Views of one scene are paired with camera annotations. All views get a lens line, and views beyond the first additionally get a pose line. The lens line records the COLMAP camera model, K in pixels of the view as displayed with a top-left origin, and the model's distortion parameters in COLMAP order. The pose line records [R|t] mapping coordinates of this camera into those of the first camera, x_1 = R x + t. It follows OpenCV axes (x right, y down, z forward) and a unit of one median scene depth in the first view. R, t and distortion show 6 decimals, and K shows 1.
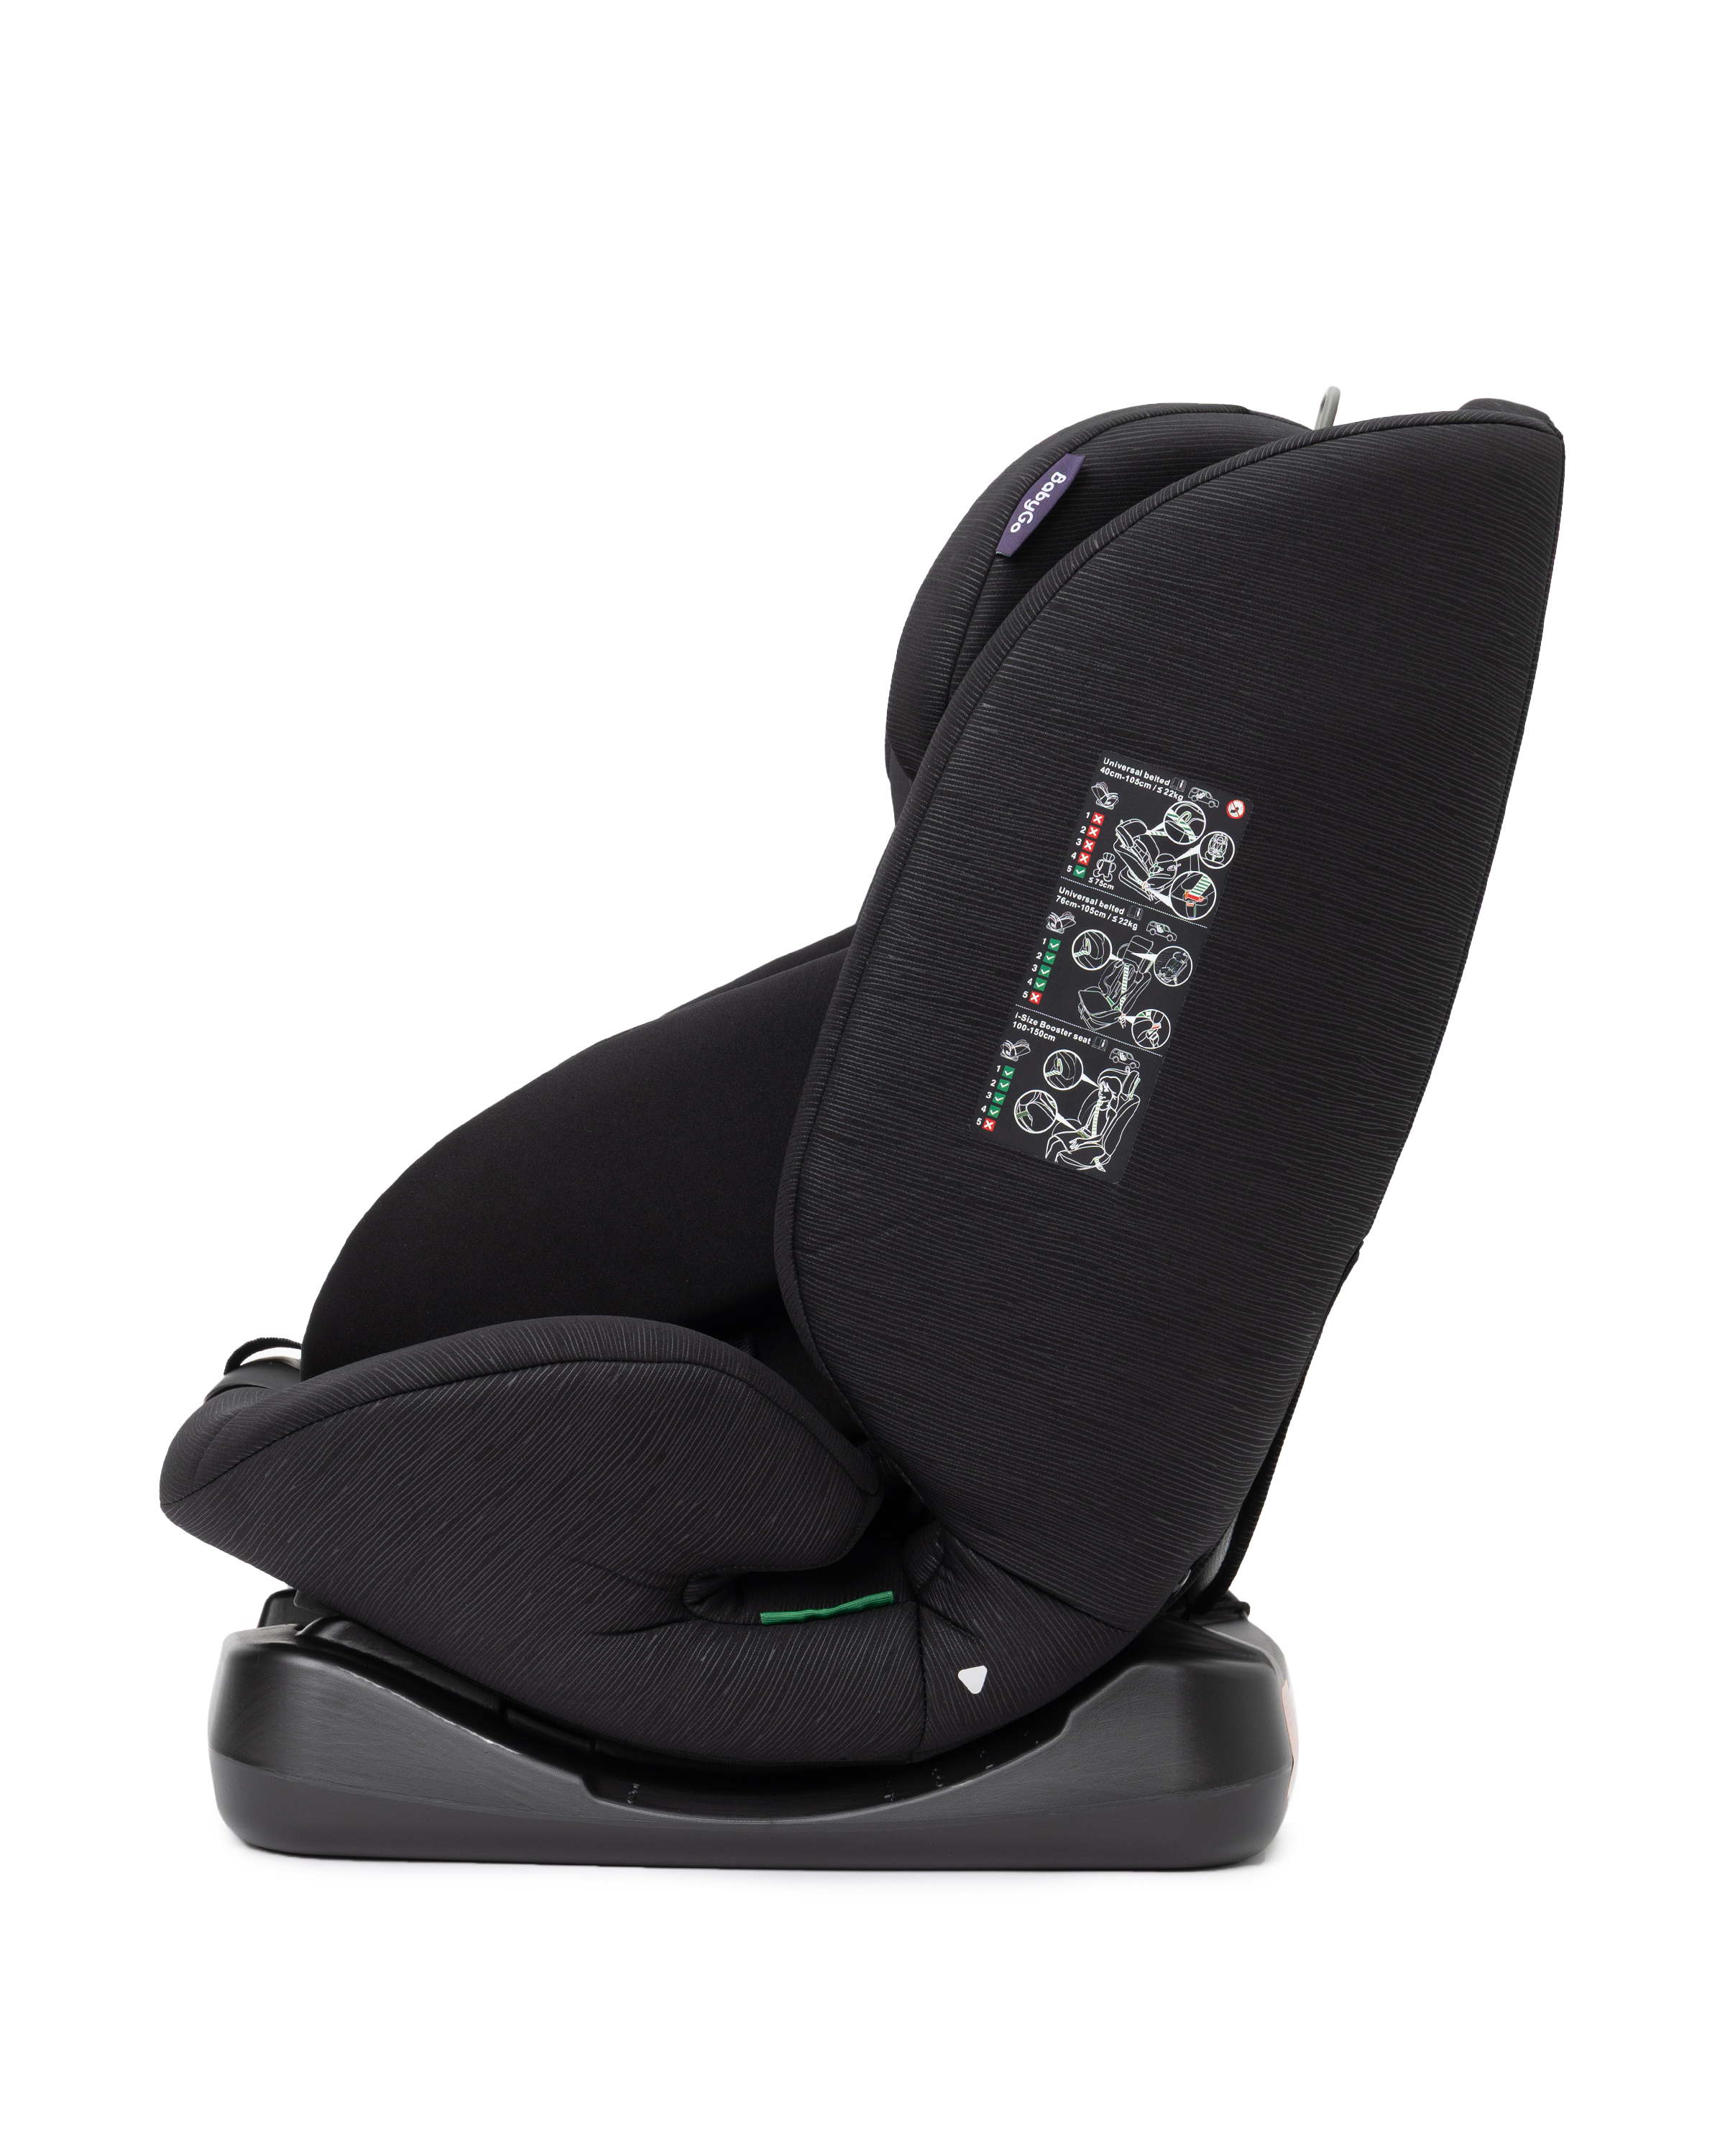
lens RADIAL K [[5008.4, 0, 795.7], [0, 5008.4, 1038.7], [0, 0, 1]] dist [0.051241, 0.000000]
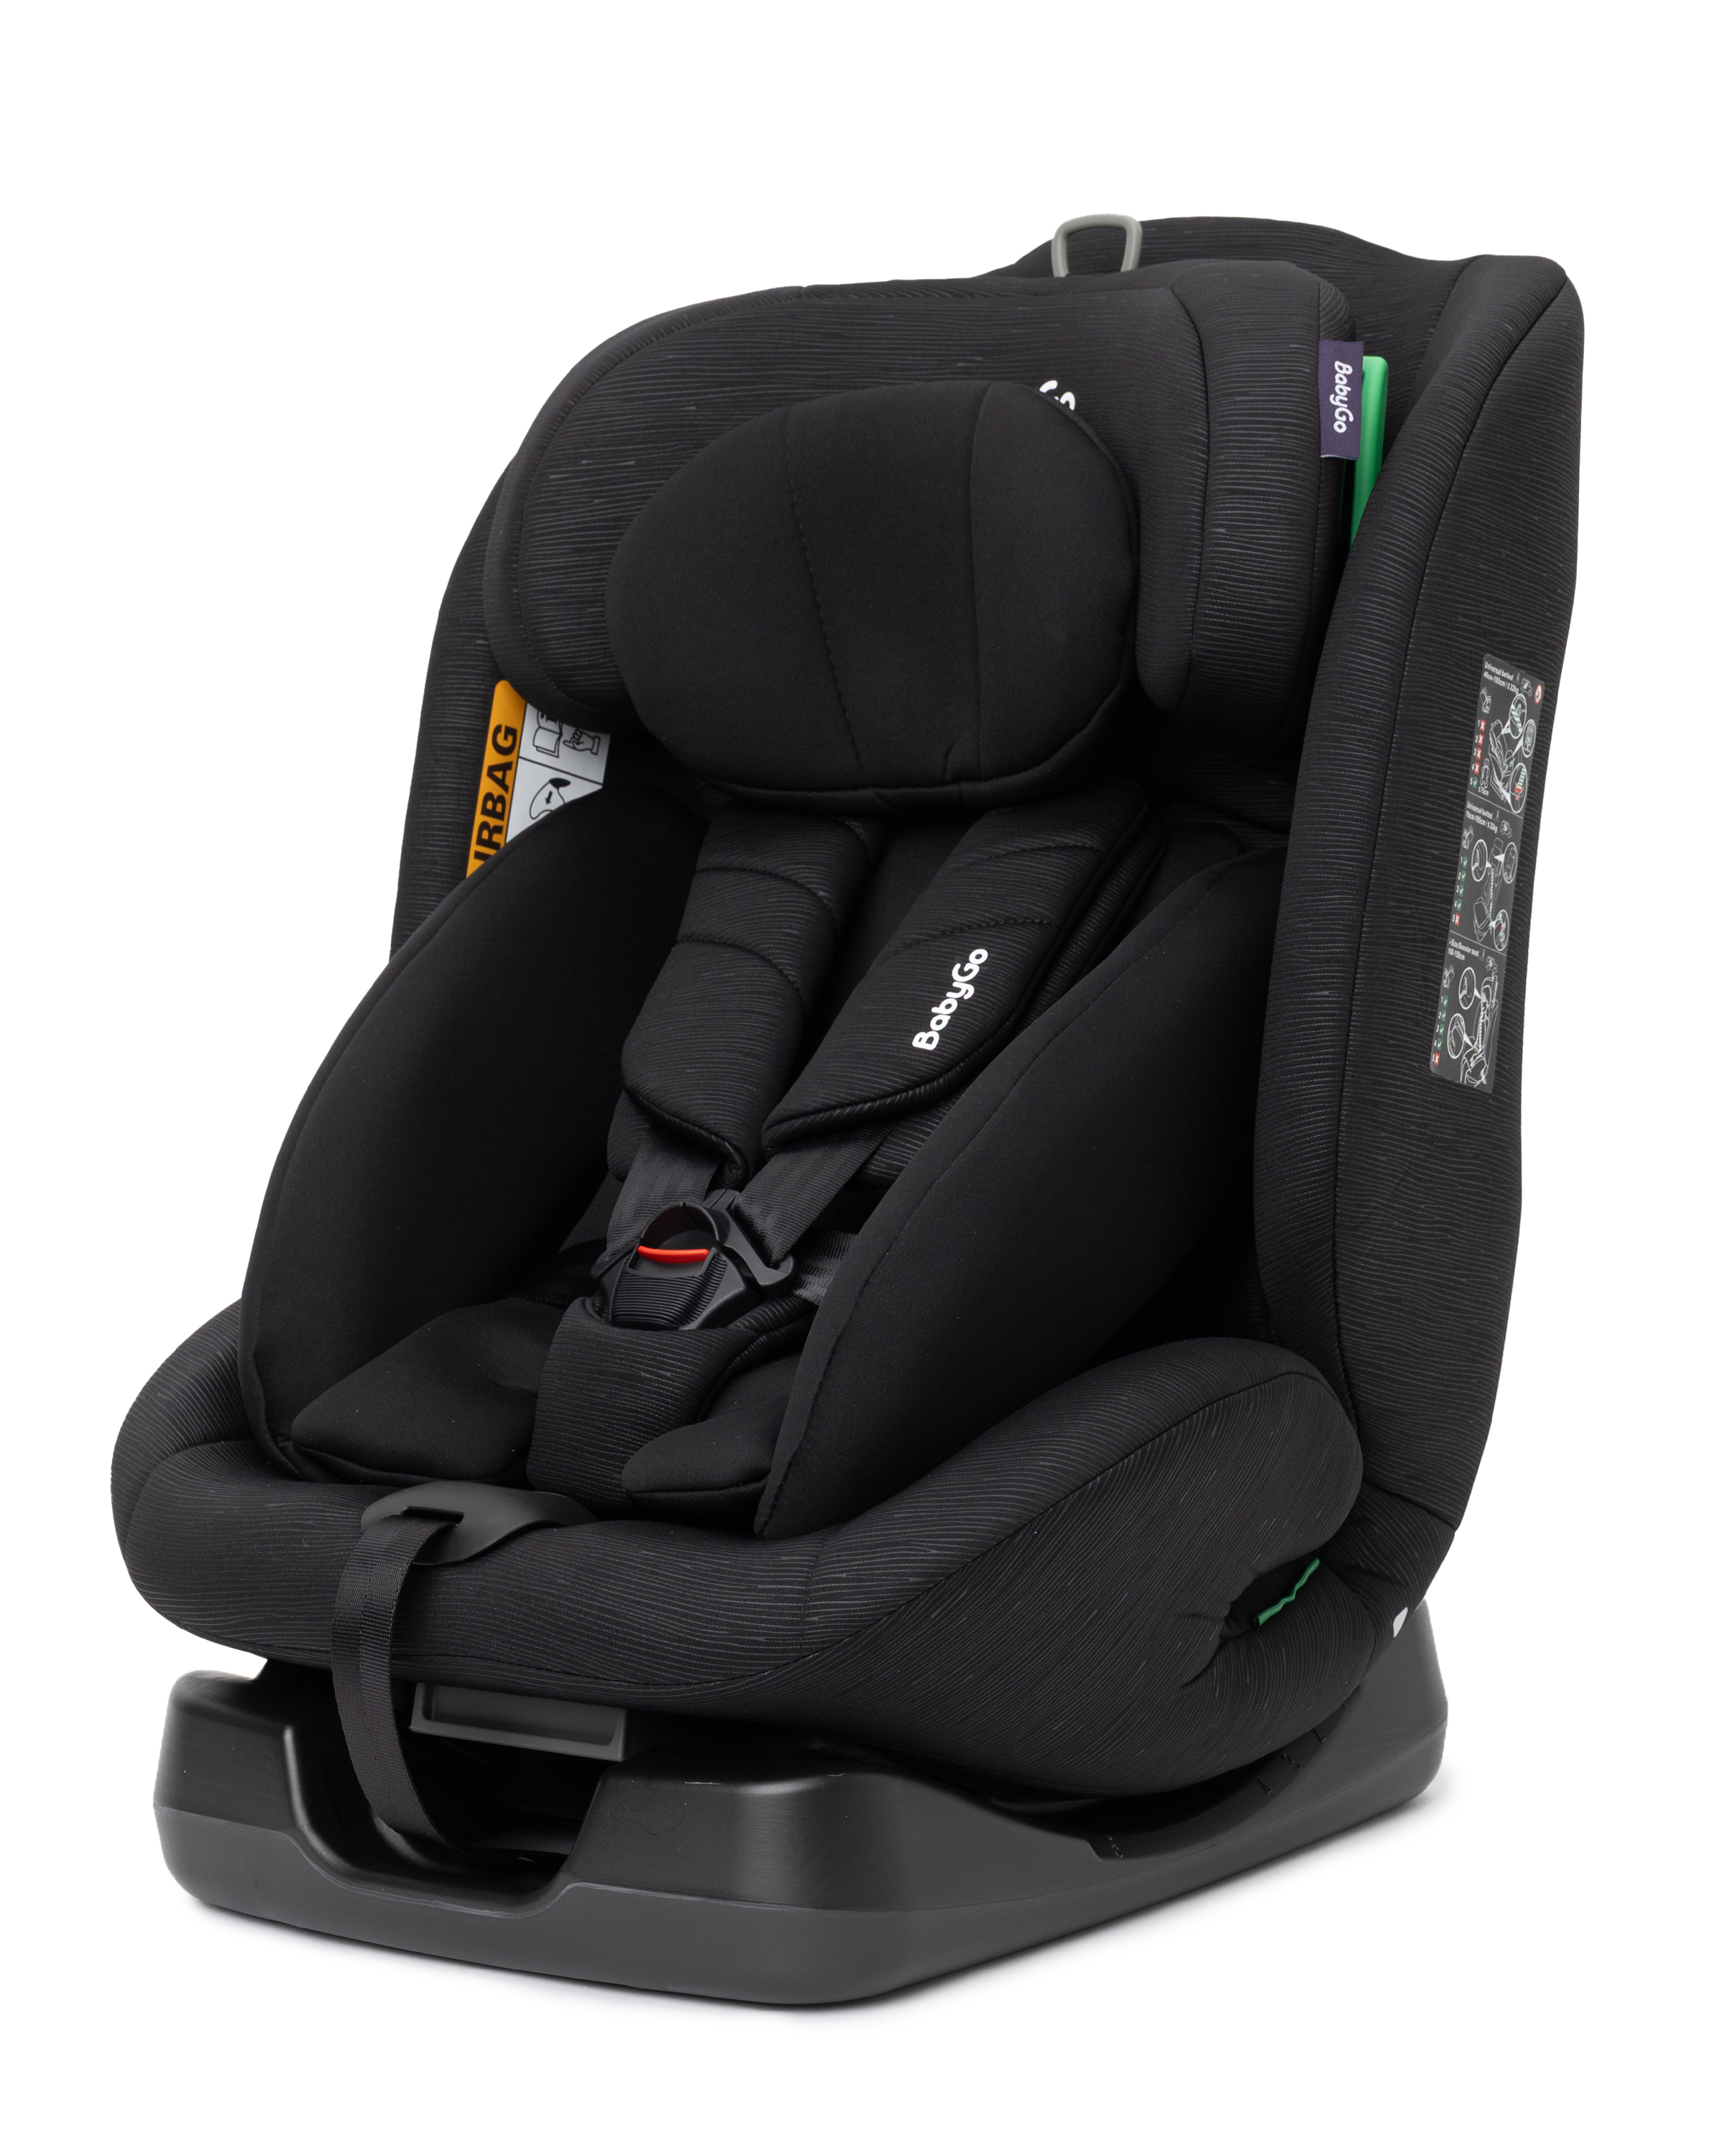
lens RADIAL K [[6002.1, 0, 863.5], [0, 6002.1, 1081.4], [0, 0, 1]] dist [0.211575, 0.000000]
pose [[0.576320, -0.191959, 0.794359, -0.936770], [0.085746, 0.980860, 0.174818, -0.188512], [-0.812713, -0.032638, 0.581749, 0.419598]]
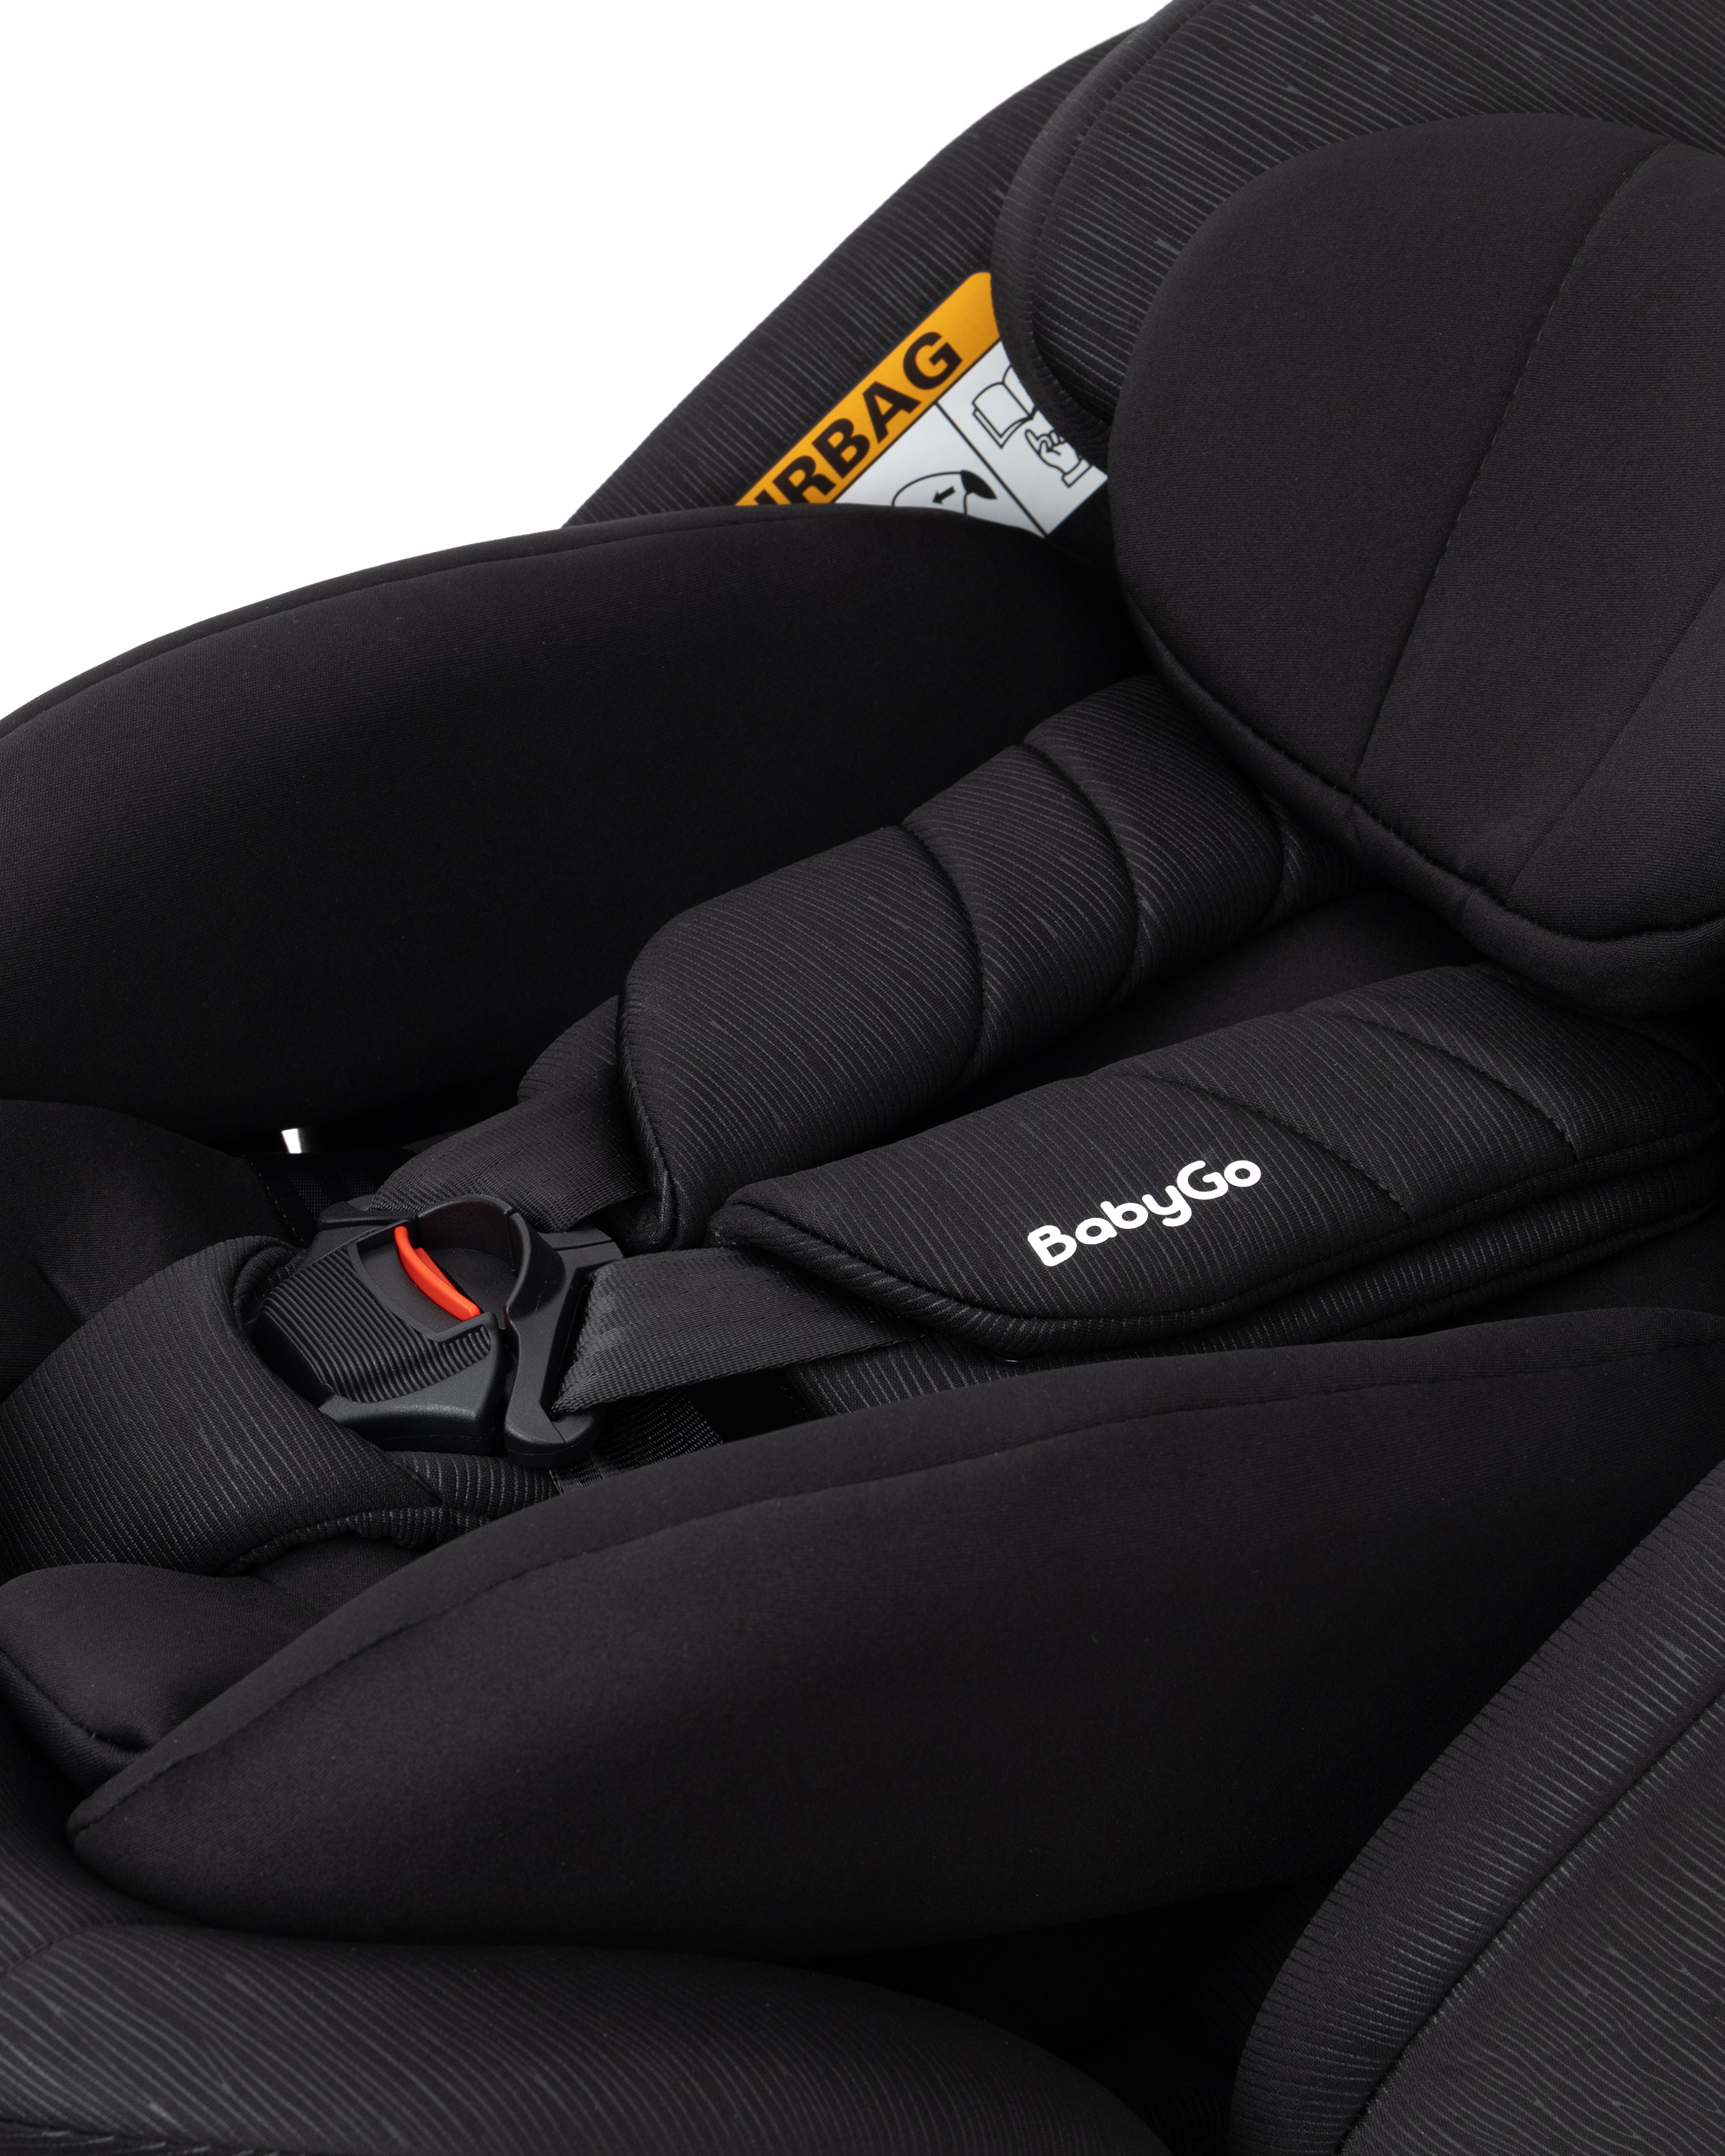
lens RADIAL K [[5848.4, 0, 880.9], [0, 5848.4, 1082.7], [0, 0, 1]] dist [-0.499384, 0.000000]
pose [[0.729028, 0.208656, 0.651906, -0.396190], [-0.469114, 0.845860, 0.253875, -0.143410], [-0.498449, -0.490900, 0.714539, 0.691583]]
